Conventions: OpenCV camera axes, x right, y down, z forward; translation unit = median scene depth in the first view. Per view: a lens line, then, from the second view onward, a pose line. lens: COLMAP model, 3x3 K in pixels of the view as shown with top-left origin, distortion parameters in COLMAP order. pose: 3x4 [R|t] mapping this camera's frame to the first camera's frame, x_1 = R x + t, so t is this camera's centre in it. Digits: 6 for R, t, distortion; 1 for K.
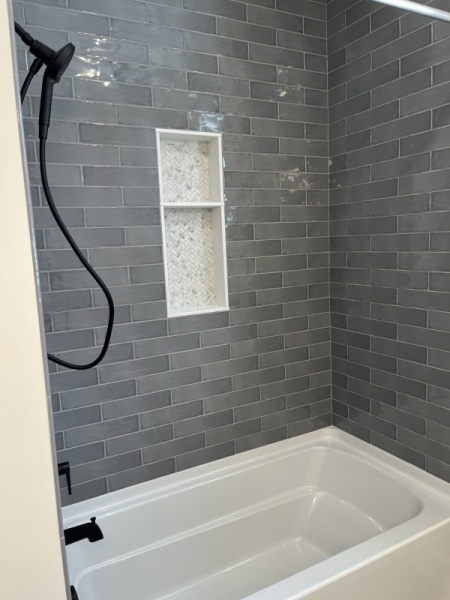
lens RADIAL K [[461.5, 0, 223.8], [0, 461.5, 299.5], [0, 0, 1]] dist [0.049711, -0.068100]
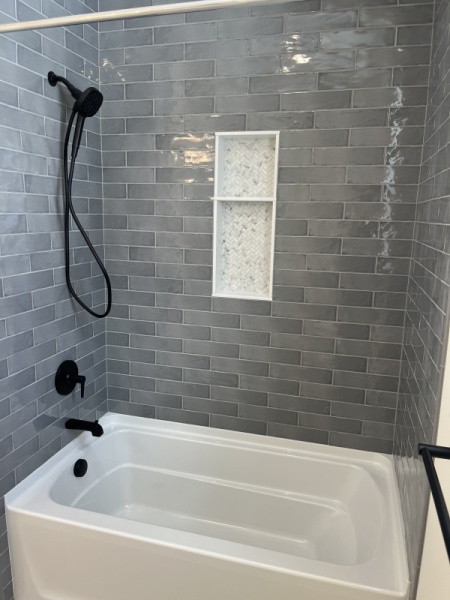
lens RADIAL K [[461.5, 0, 222.7], [0, 461.5, 299.4], [0, 0, 1]] dist [0.049711, -0.068100]
pose [[0.712344, 0.185371, -0.676908, 0.656933], [-0.144864, 0.982554, 0.116624, -0.088298], [0.686717, 0.014983, 0.726770, 0.162875]]
